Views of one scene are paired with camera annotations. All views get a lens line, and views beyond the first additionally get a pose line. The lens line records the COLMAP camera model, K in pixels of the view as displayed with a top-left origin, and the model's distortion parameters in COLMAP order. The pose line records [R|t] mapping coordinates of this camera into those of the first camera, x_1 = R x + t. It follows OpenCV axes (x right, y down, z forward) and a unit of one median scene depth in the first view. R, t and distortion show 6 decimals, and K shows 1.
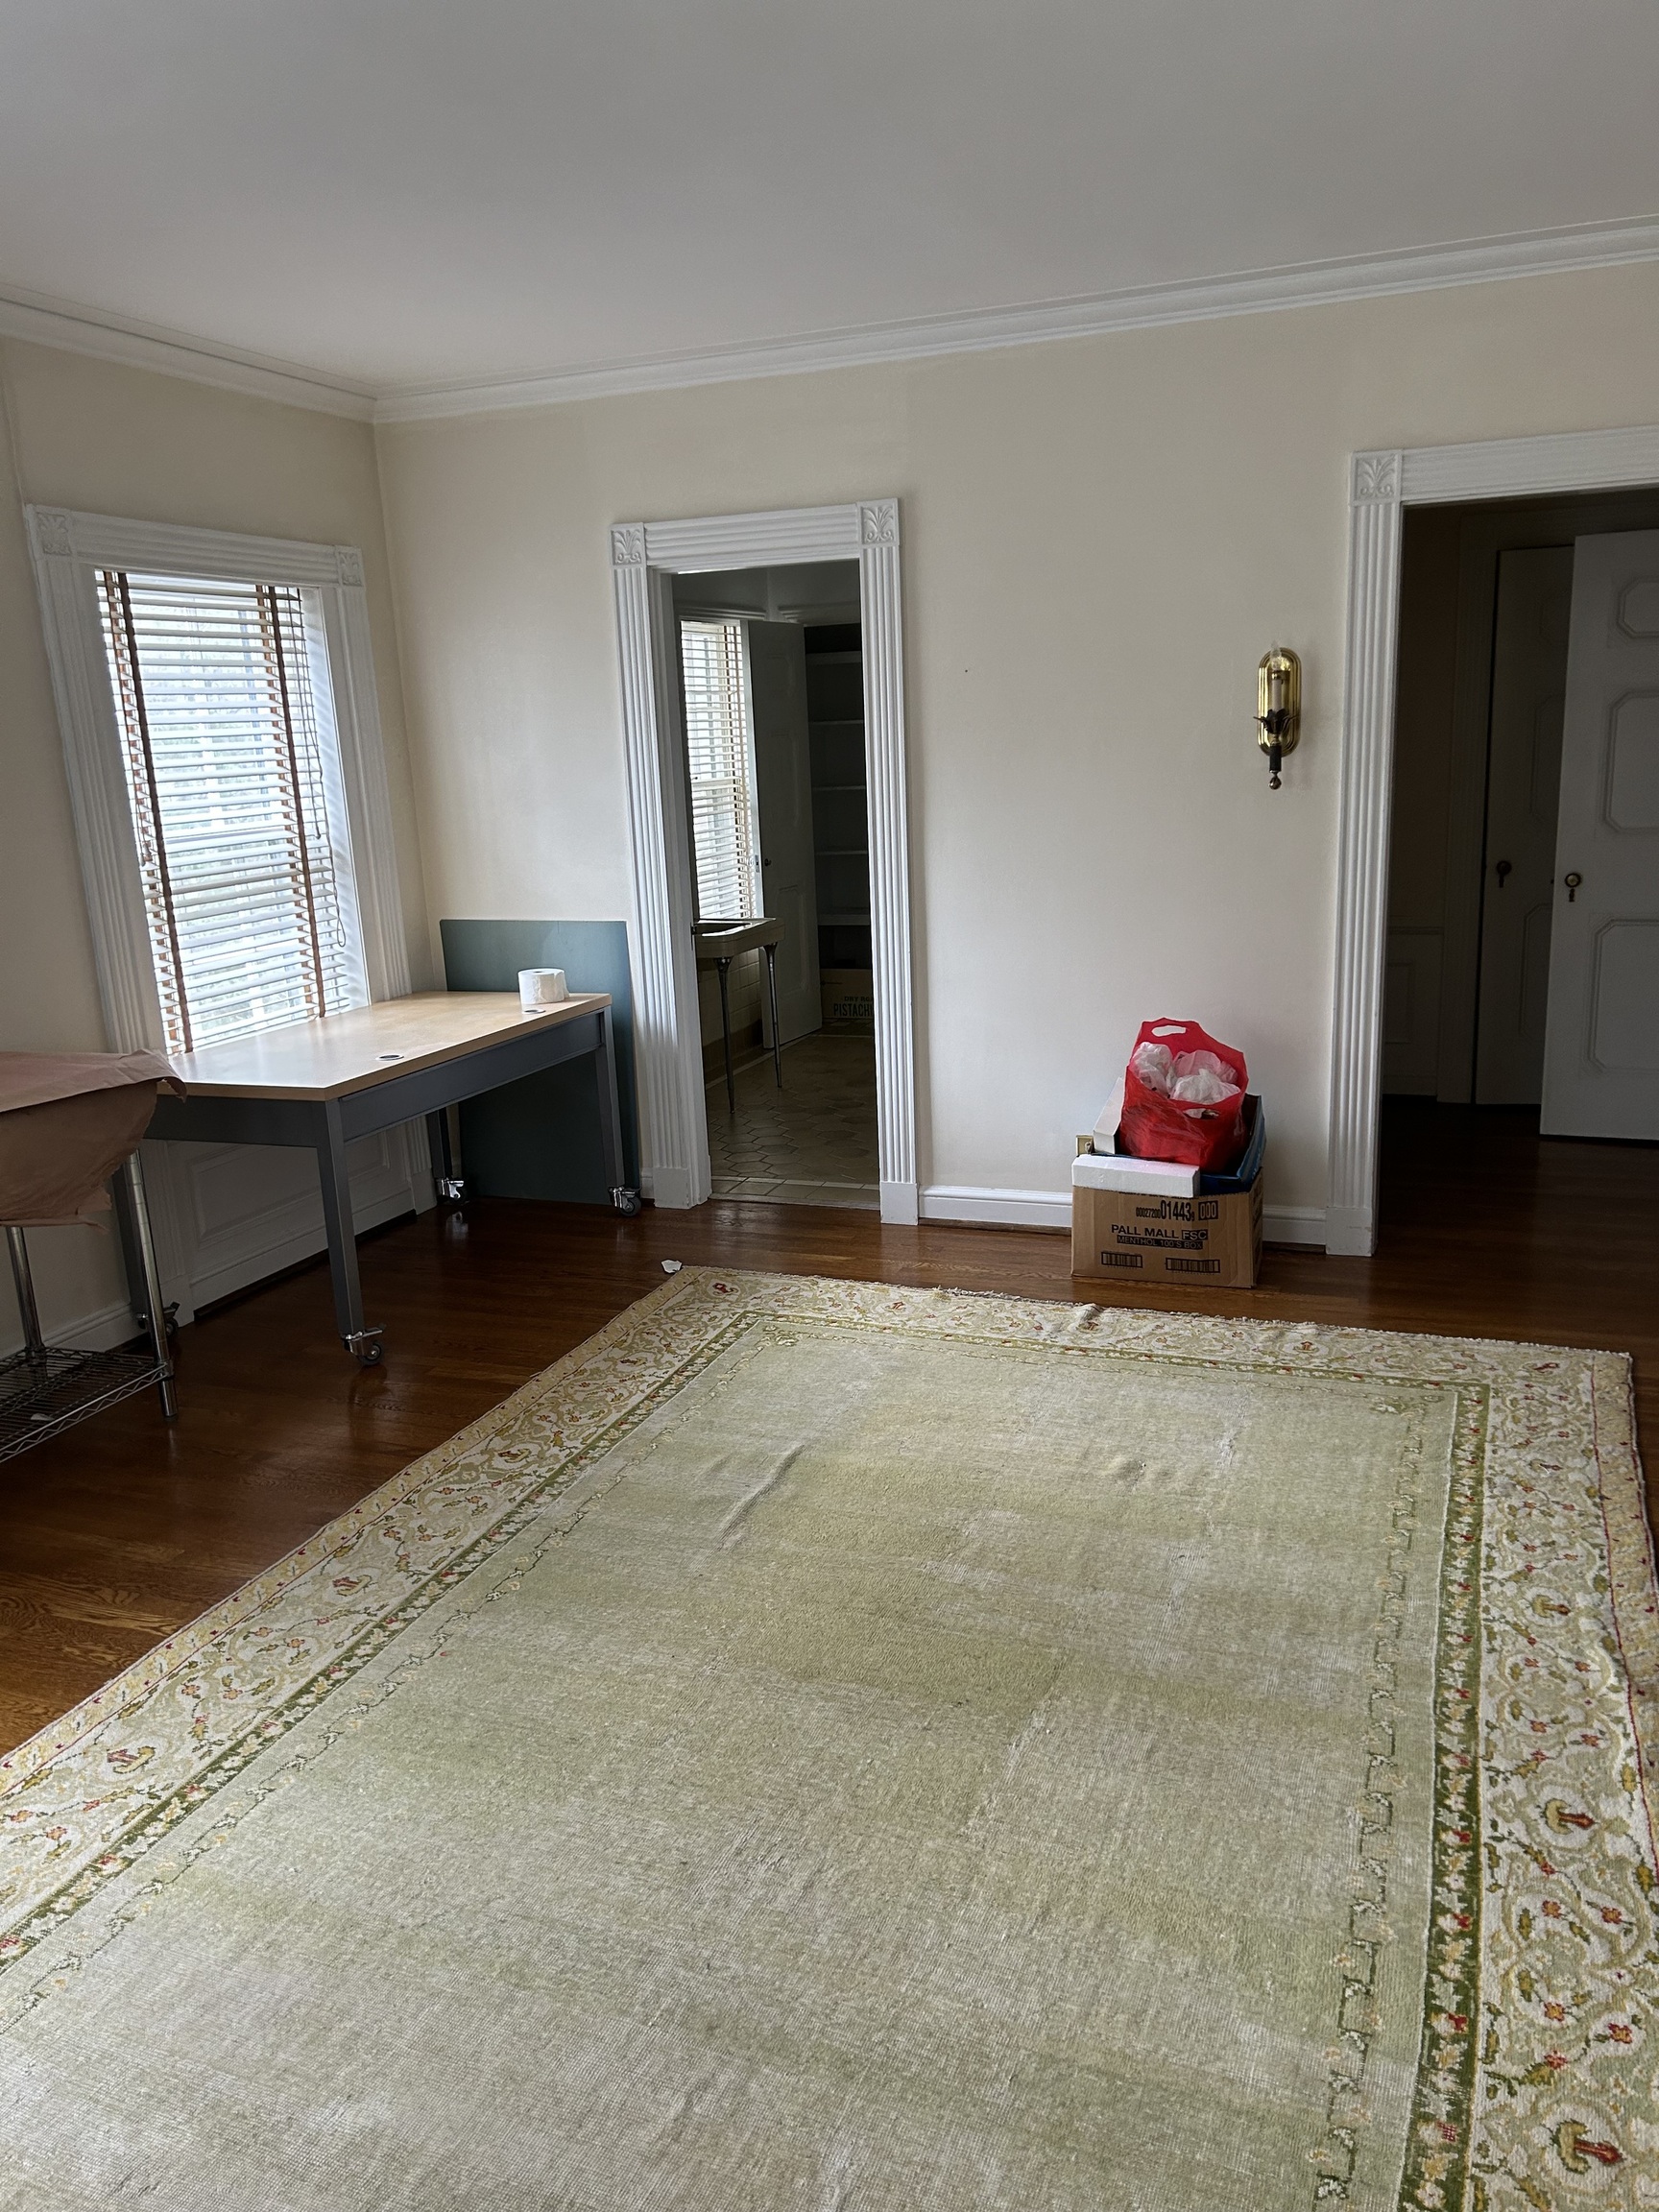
lens RADIAL K [[1640.4, 0, 829.5], [0, 1640.4, 1108.7], [0, 0, 1]] dist [0.003112, -0.009695]
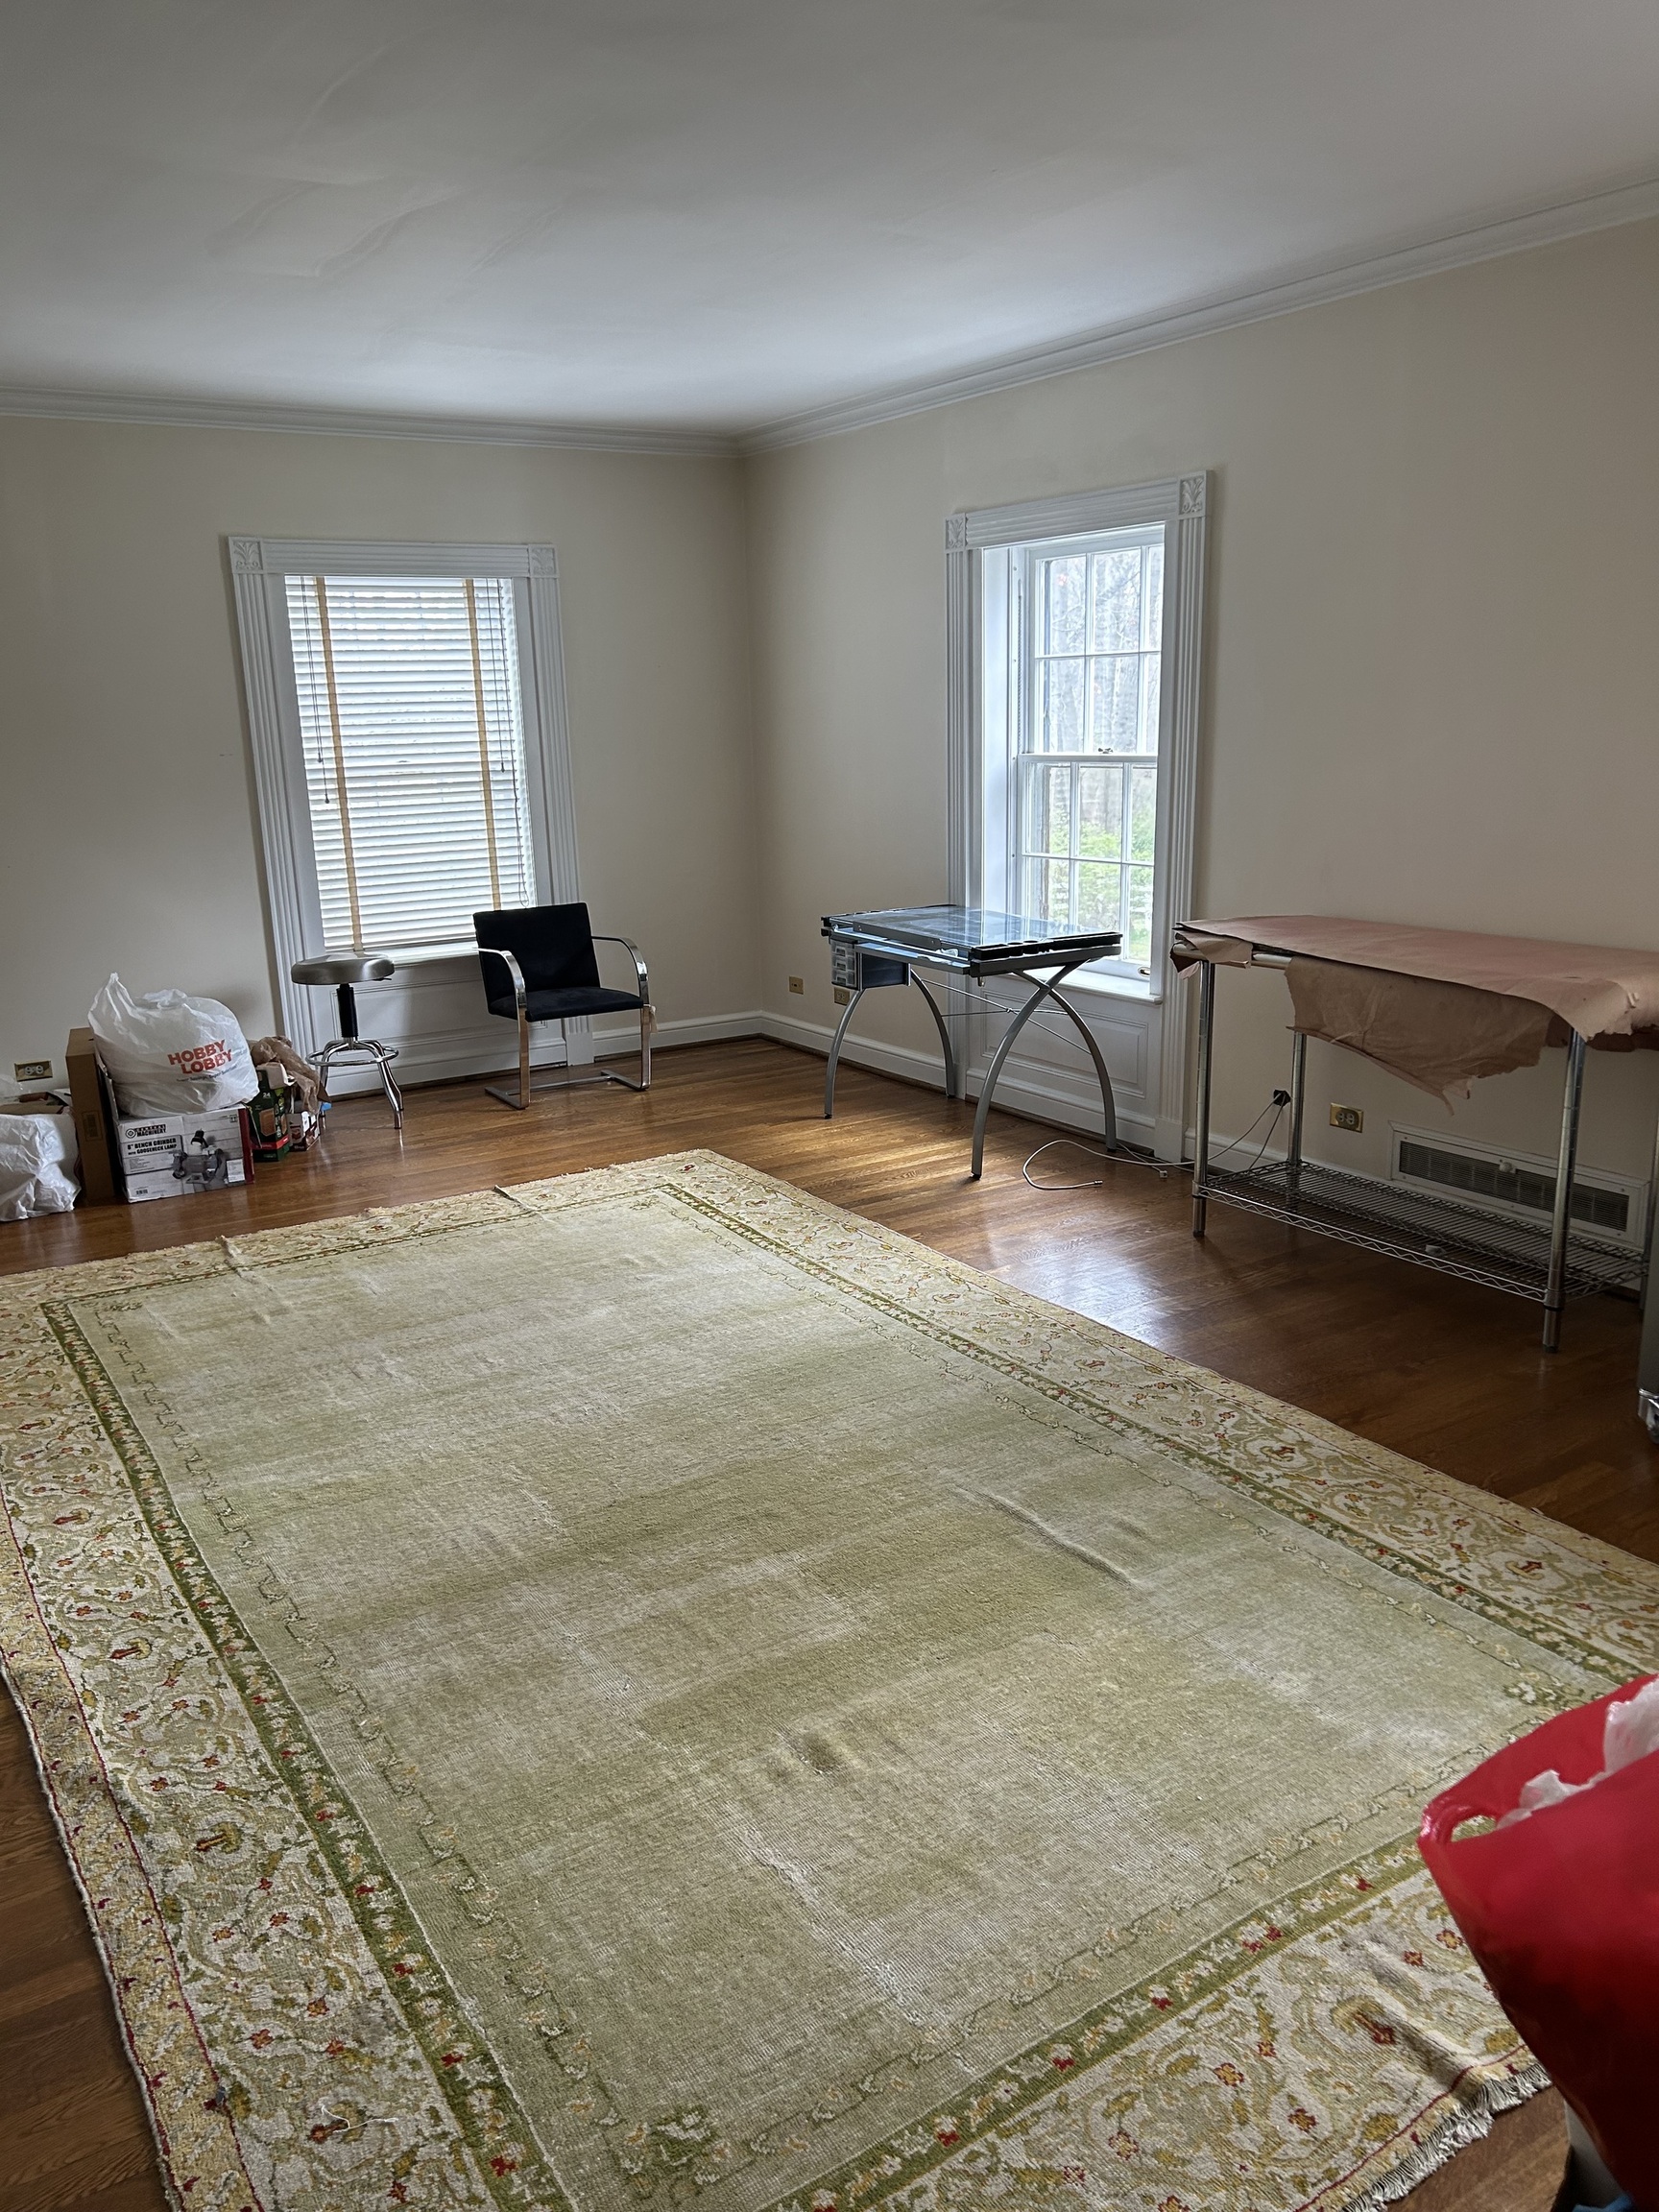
lens RADIAL K [[1640.4, 0, 827.9], [0, 1640.4, 1110.9], [0, 0, 1]] dist [0.003112, -0.009695]
pose [[-0.579560, 0.257832, -0.773067, 0.851636], [-0.135747, 0.904833, 0.403547, -0.414305], [0.803544, 0.338821, -0.489405, 1.618320]]
